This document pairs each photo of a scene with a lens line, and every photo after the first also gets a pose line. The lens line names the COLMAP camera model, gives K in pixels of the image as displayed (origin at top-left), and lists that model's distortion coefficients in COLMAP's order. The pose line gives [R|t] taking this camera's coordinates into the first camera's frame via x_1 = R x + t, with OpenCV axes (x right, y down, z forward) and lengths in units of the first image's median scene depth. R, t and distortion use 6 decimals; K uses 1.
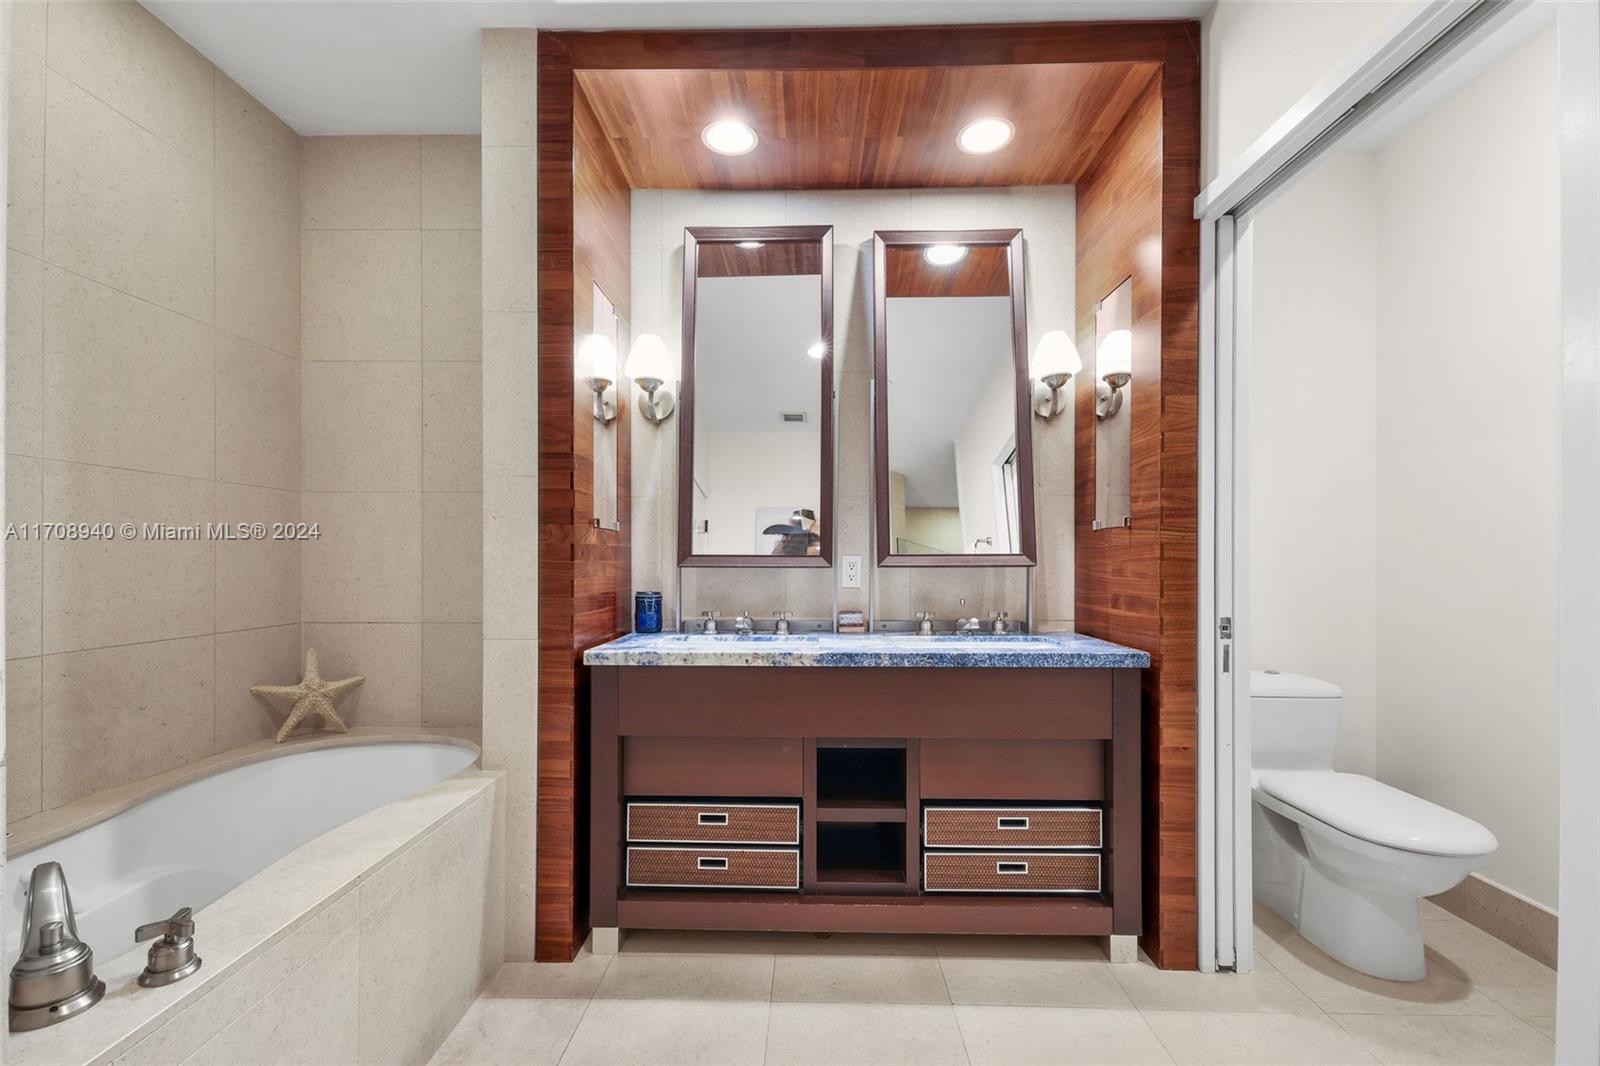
lens RADIAL K [[679.5, 0, 799.7], [0, 679.5, 563.2], [0, 0, 1]] dist [0.011047, -0.001285]
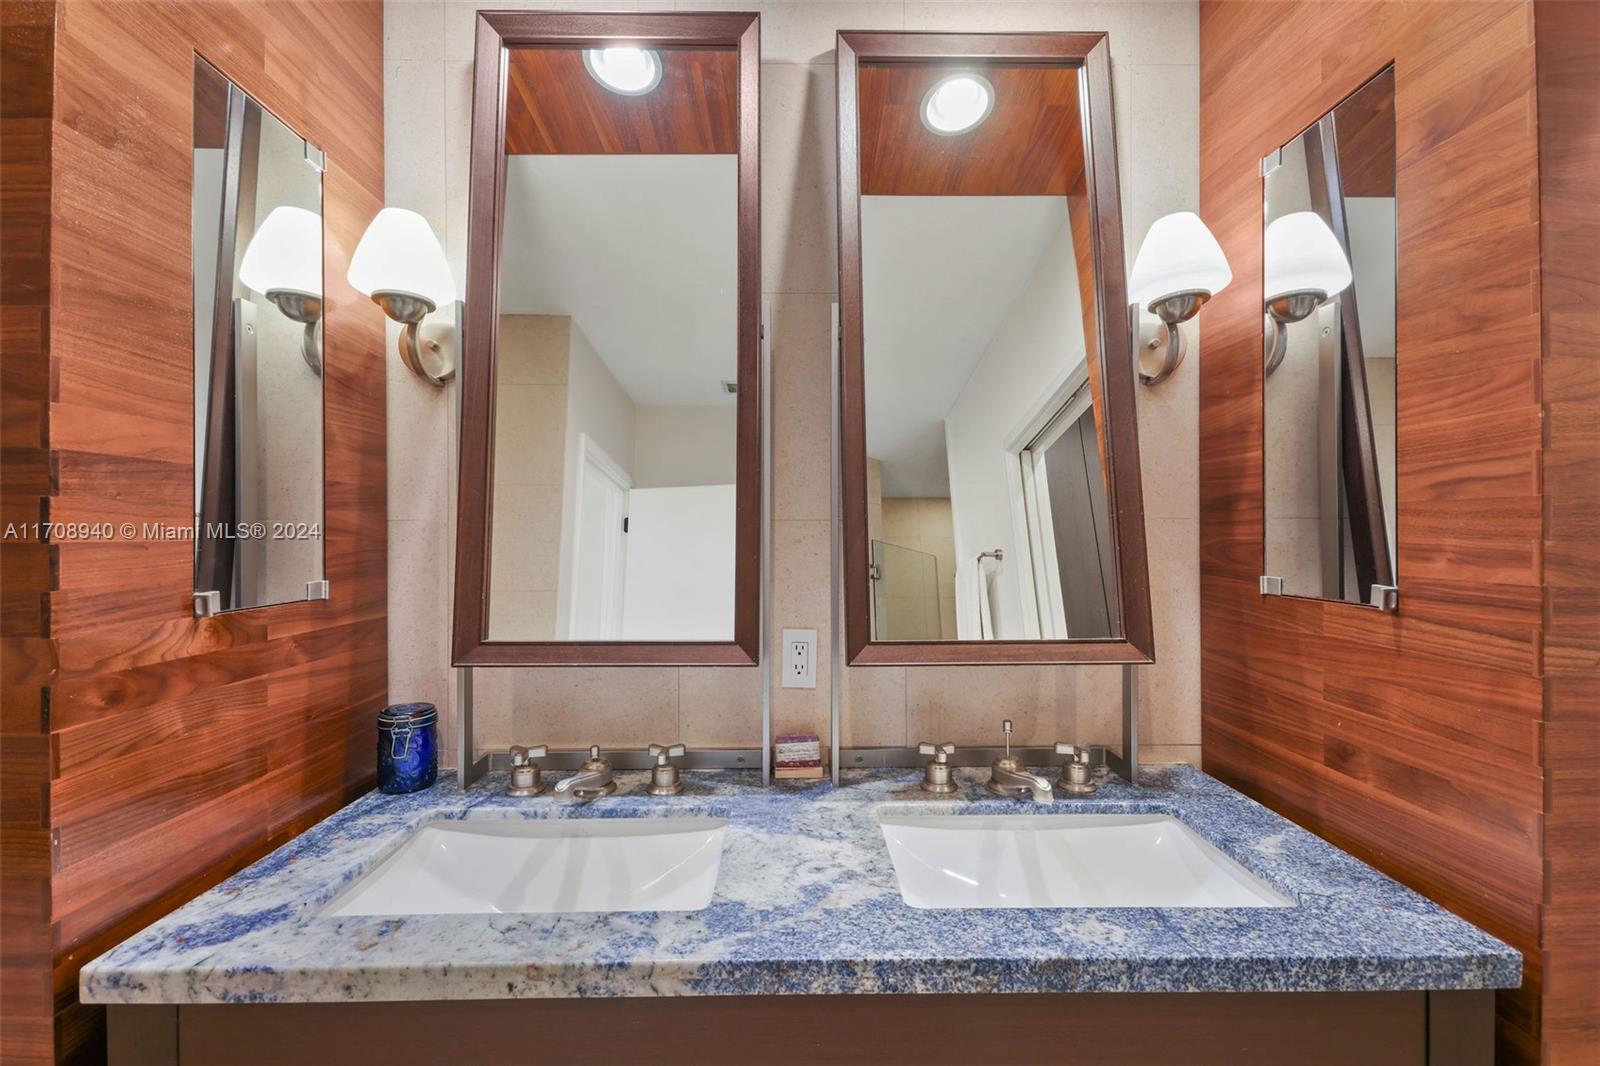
lens RADIAL K [[679.5, 0, 807.9], [0, 679.5, 531.8], [0, 0, 1]] dist [0.011047, -0.001285]
pose [[0.998586, -0.004776, 0.052943, 0.068248], [0.005404, 0.999917, -0.011724, -0.103937], [-0.052882, 0.011993, 0.998529, 0.566980]]
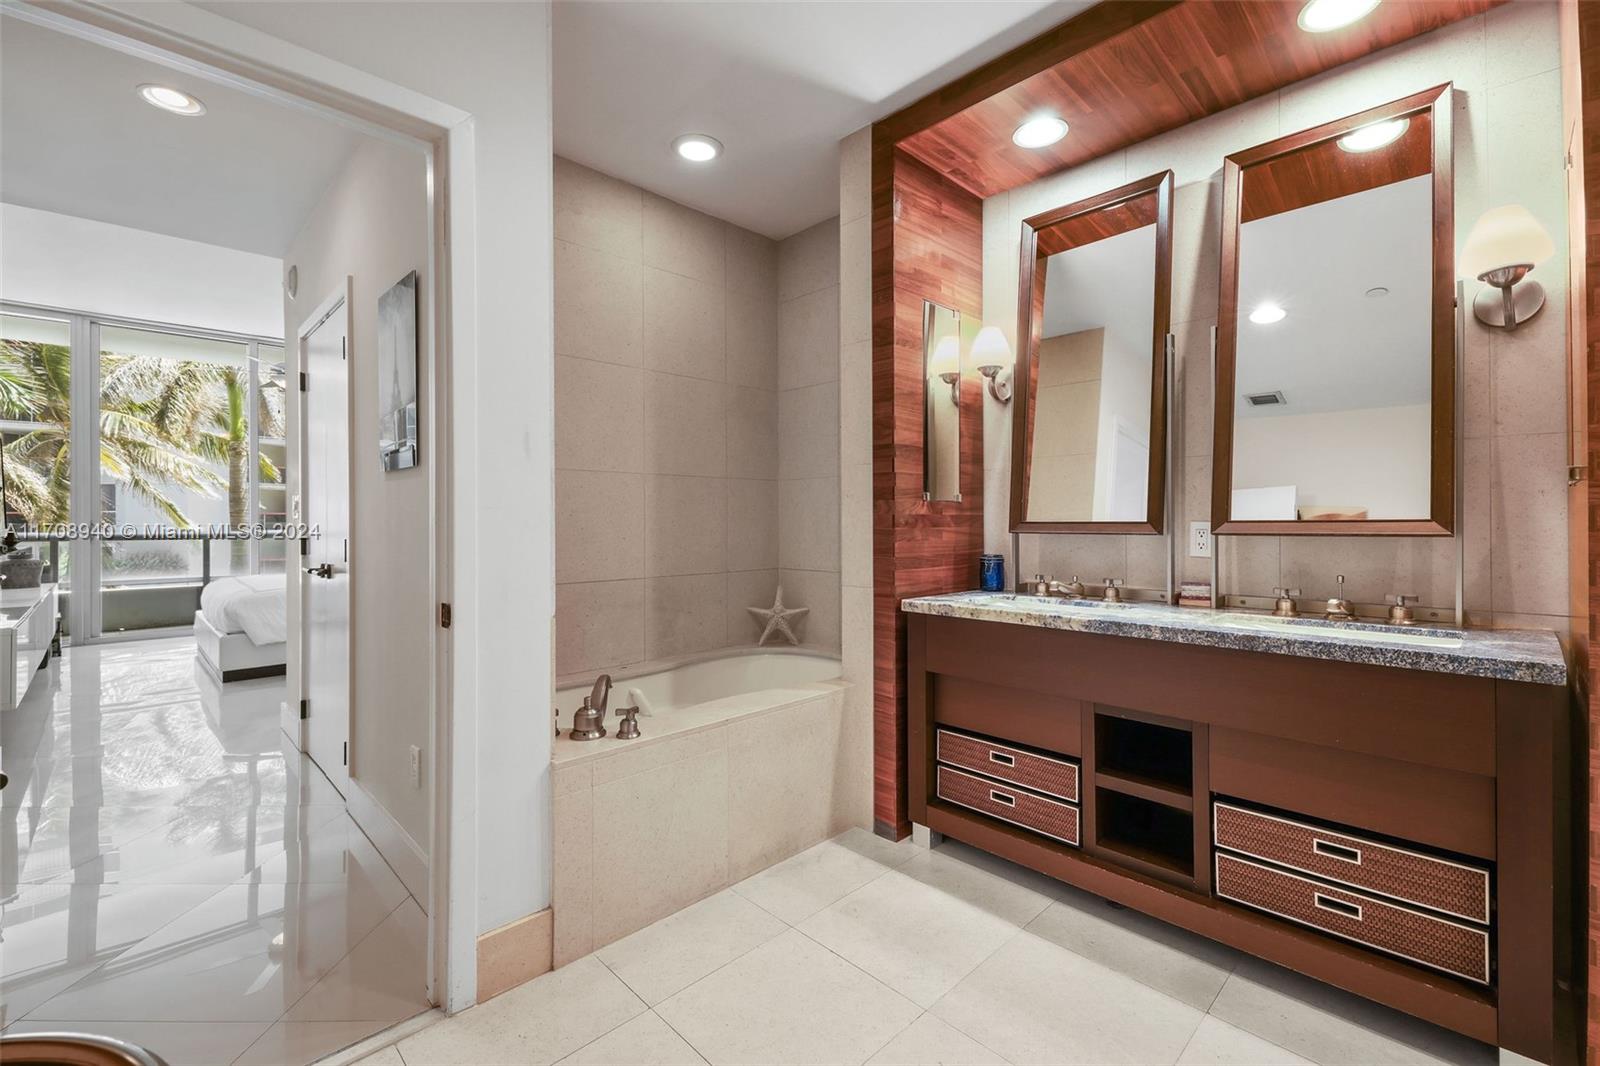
lens RADIAL K [[679.5, 0, 792.5], [0, 679.5, 525.2], [0, 0, 1]] dist [0.011047, -0.001285]
pose [[0.712525, 0.000249, -0.701647, 0.407385], [0.001164, 0.999998, 0.001537, -0.010867], [0.701646, -0.001911, 0.712523, -0.040774]]
